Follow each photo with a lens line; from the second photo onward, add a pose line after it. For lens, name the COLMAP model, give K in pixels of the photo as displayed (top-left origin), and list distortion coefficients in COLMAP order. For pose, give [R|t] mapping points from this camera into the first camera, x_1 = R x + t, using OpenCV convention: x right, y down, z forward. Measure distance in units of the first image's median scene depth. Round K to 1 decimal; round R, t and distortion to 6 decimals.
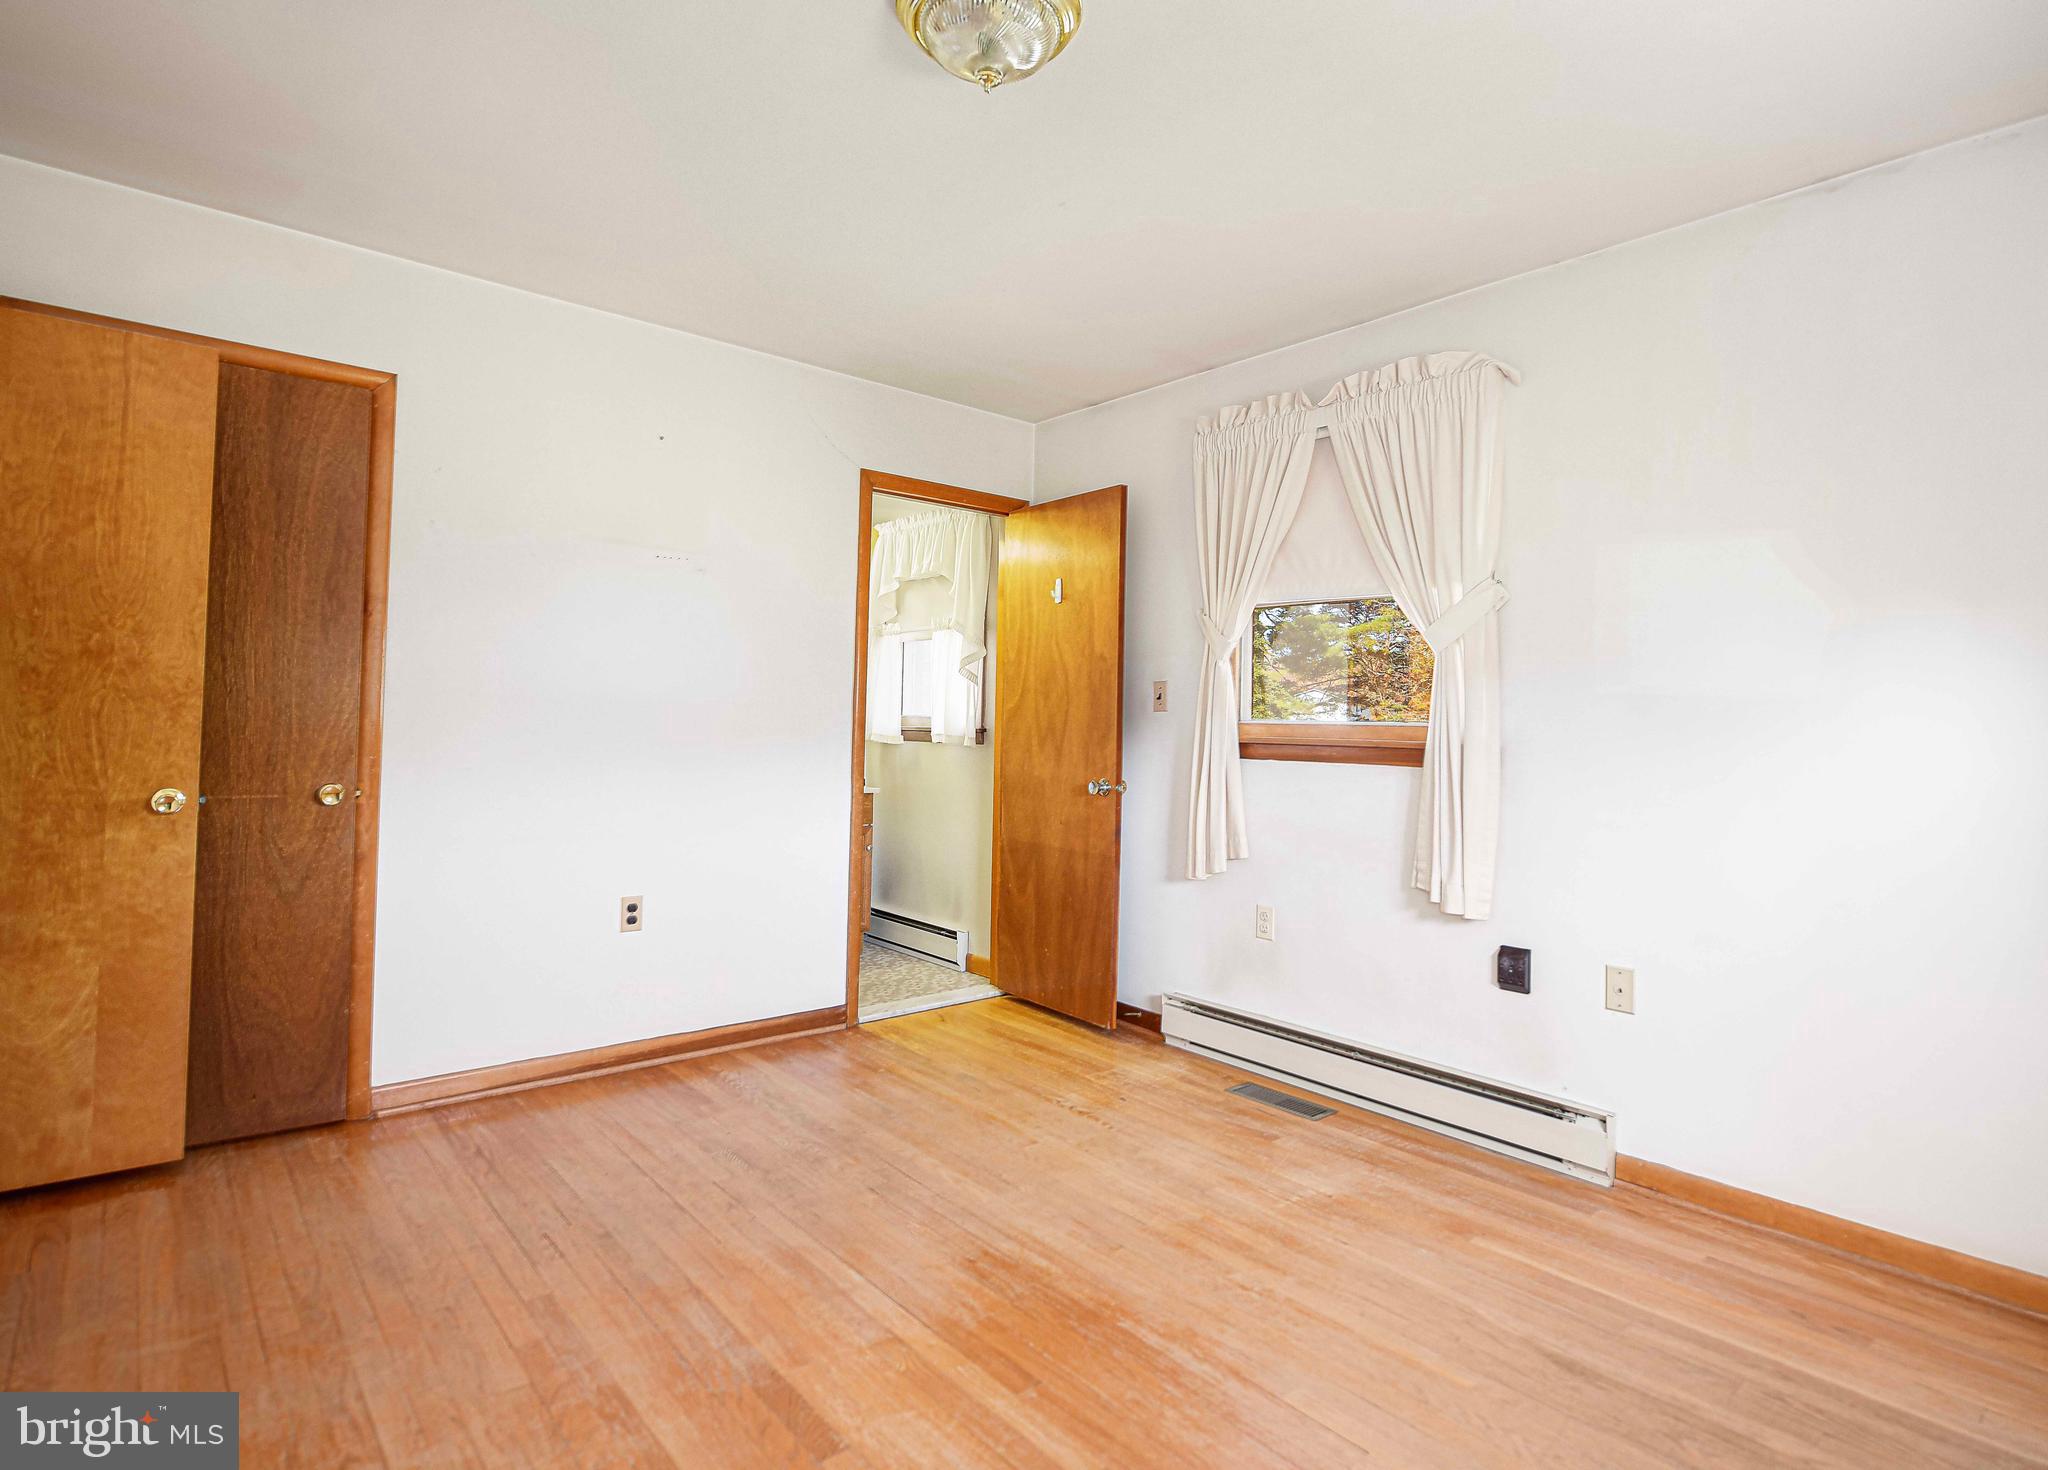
lens RADIAL K [[1052.5, 0, 1024.4], [0, 1052.5, 724.2], [0, 0, 1]] dist [-0.012140, -0.000183]
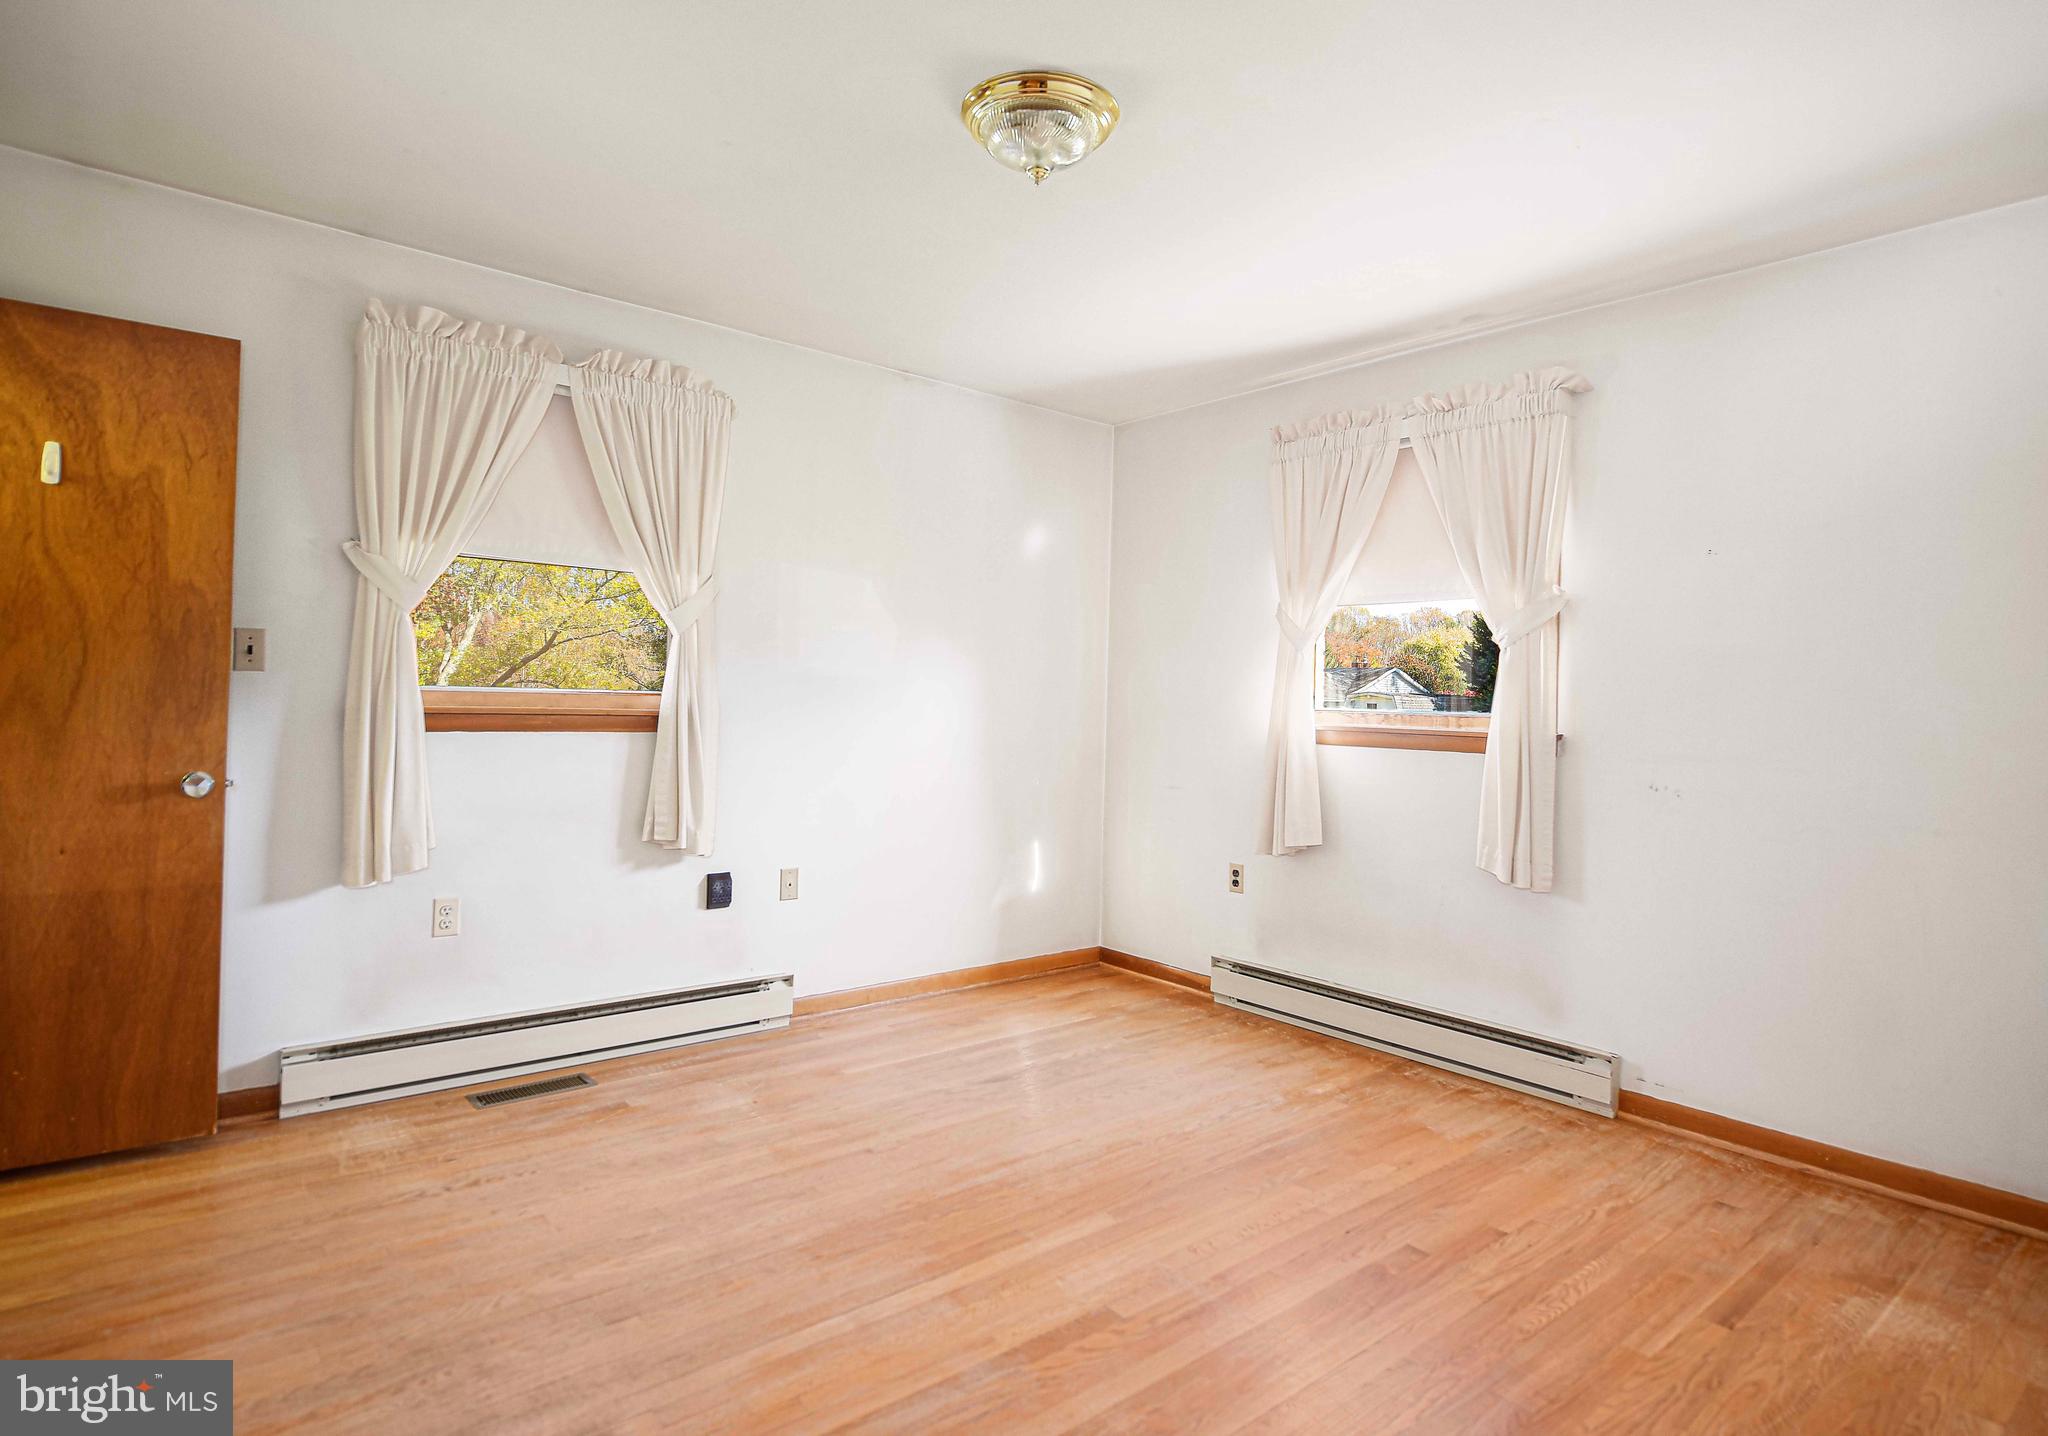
lens RADIAL K [[1091.1, 0, 1029.6], [0, 1091.1, 716.3], [0, 0, 1]] dist [-0.001498, -0.002055]
pose [[0.015962, -0.037813, 0.999157, -0.790116], [-0.026958, 0.998905, 0.038234, -0.031355], [-0.999509, -0.027546, 0.014925, 0.598855]]
